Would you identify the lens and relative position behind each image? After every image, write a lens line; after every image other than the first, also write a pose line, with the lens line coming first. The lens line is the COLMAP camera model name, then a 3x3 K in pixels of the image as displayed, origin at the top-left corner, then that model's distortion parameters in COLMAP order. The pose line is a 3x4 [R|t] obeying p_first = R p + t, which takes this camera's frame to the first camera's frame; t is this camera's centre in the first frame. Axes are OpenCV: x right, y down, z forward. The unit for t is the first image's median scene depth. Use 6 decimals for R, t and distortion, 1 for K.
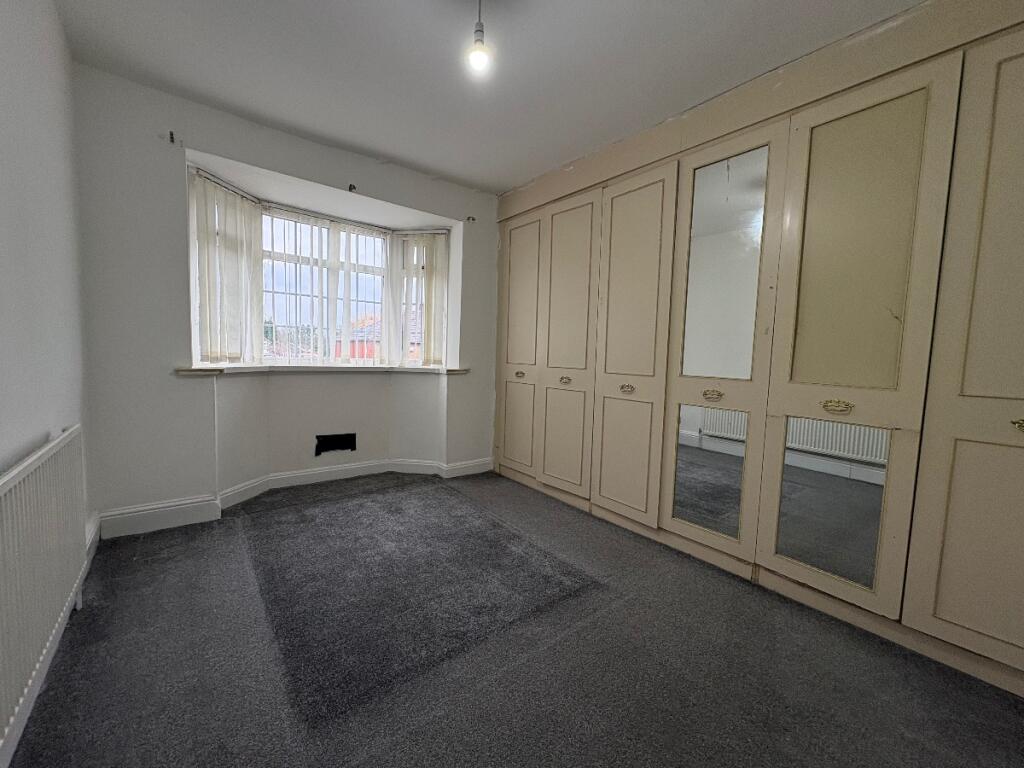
lens RADIAL K [[406.2, 0, 510.4], [0, 406.2, 382.4], [0, 0, 1]] dist [0.000815, 0.000500]
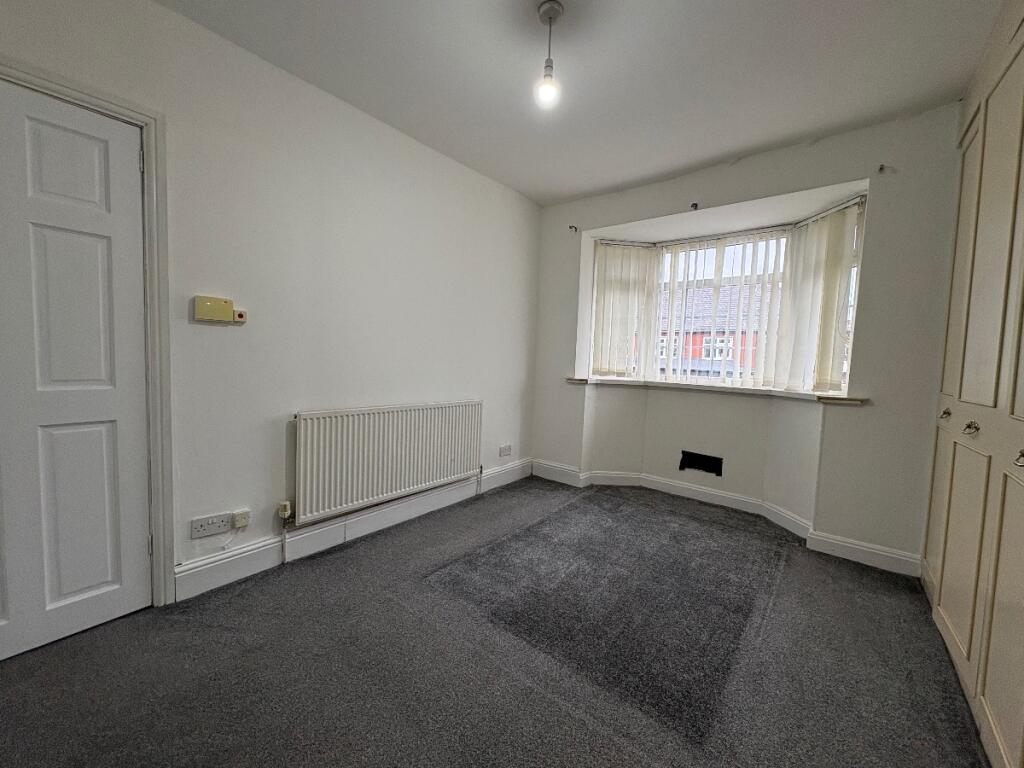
lens RADIAL K [[406.2, 0, 510.4], [0, 406.2, 382.4], [0, 0, 1]] dist [0.000815, 0.000500]
pose [[0.222914, 0.032549, -0.974295, 0.432011], [-0.102902, 0.994644, 0.009685, -0.006849], [0.969392, 0.098098, 0.225069, 0.321996]]
